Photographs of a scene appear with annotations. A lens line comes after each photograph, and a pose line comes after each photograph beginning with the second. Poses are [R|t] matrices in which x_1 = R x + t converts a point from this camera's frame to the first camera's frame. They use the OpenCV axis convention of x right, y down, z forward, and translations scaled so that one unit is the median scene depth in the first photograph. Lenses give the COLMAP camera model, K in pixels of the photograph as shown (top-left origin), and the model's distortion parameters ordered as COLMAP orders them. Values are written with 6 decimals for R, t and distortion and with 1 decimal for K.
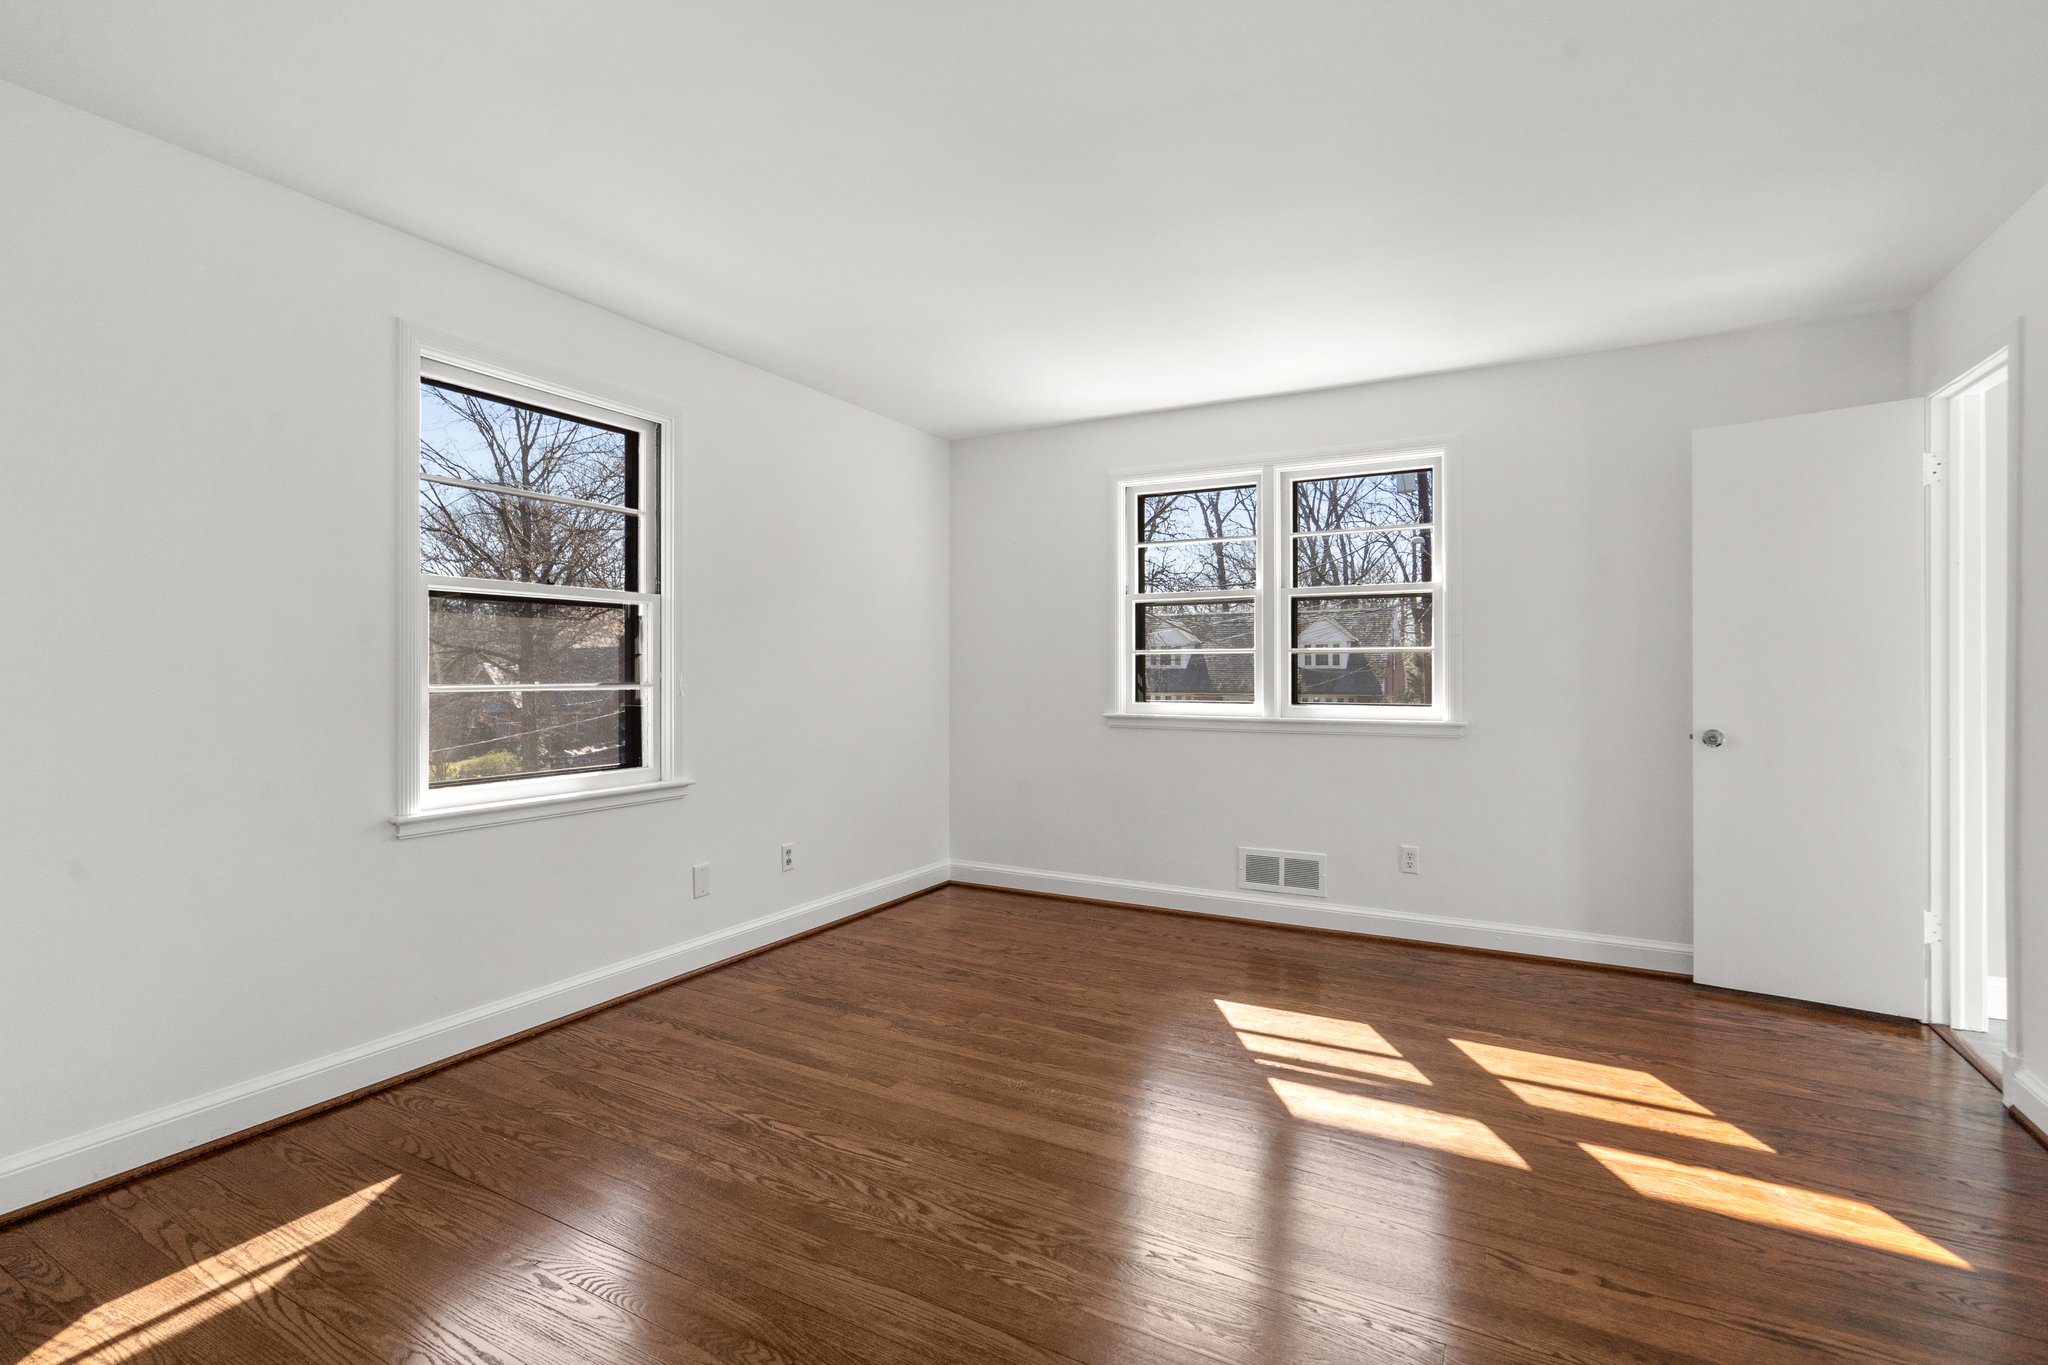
lens RADIAL K [[933.2, 0, 1011.8], [0, 933.2, 678.5], [0, 0, 1]] dist [-0.010844, 0.006600]
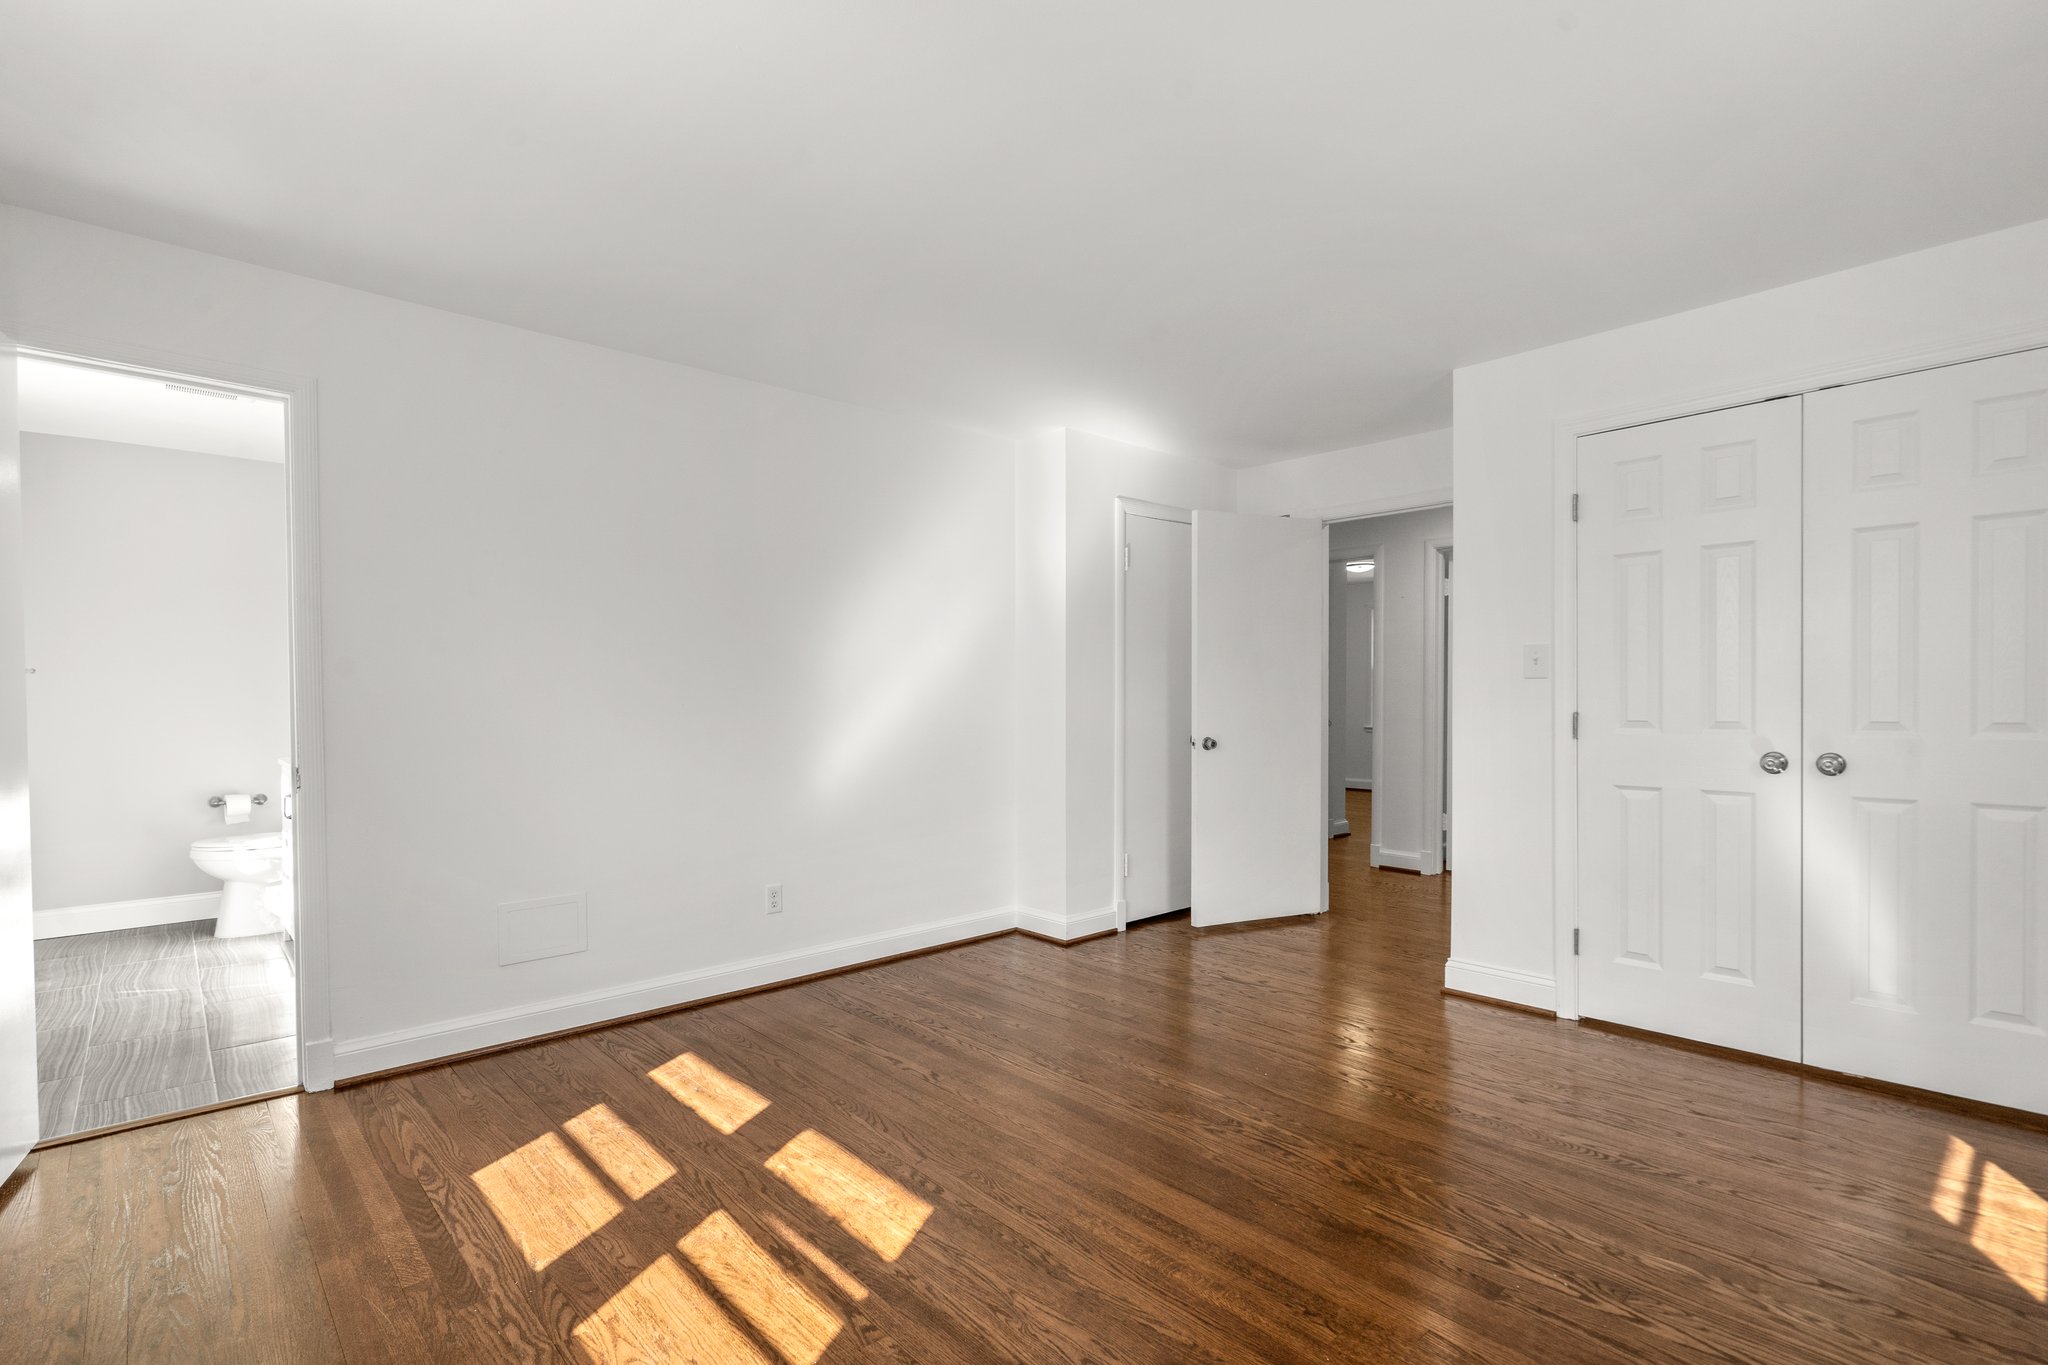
lens RADIAL K [[964.1, 0, 1024.5], [0, 964.1, 716.4], [0, 0, 1]] dist [-0.000961, 0.000038]
pose [[-0.950177, -0.005663, 0.311658, -0.071674], [0.003866, 0.999544, 0.029948, -0.009683], [-0.311686, 0.029661, -0.949722, 1.713252]]
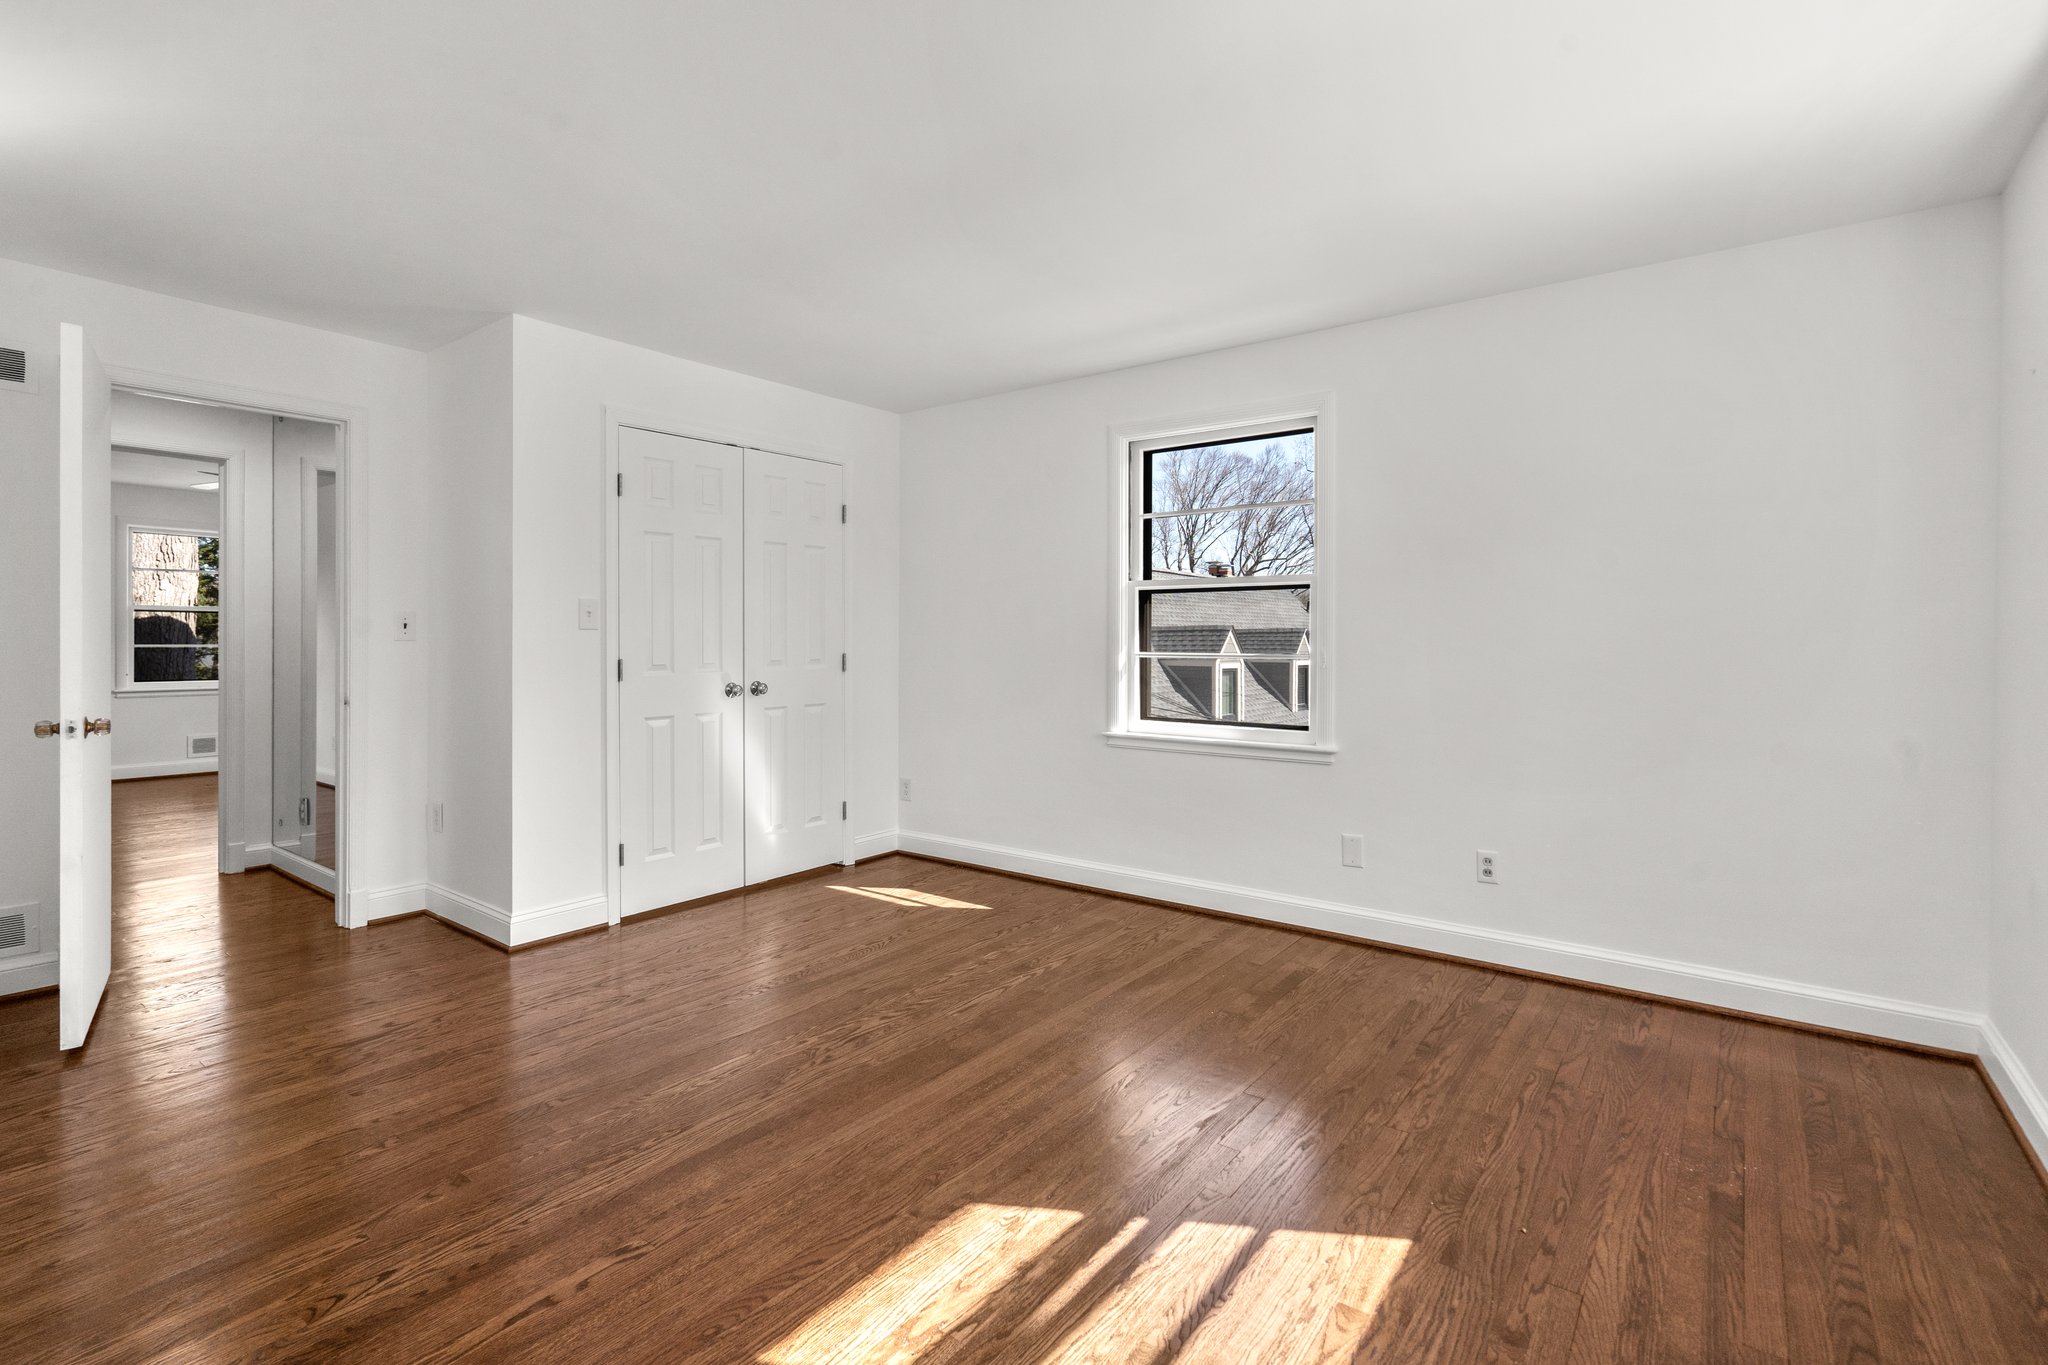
lens RADIAL K [[947.7, 0, 1014.2], [0, 947.7, 638.5], [0, 0, 1]] dist [0.000878, 0.000872]
pose [[-0.134634, -0.003059, -0.990891, 1.025188], [-0.012211, 0.999924, -0.001427, -0.011348], [0.990820, 0.011908, -0.134662, 1.068246]]
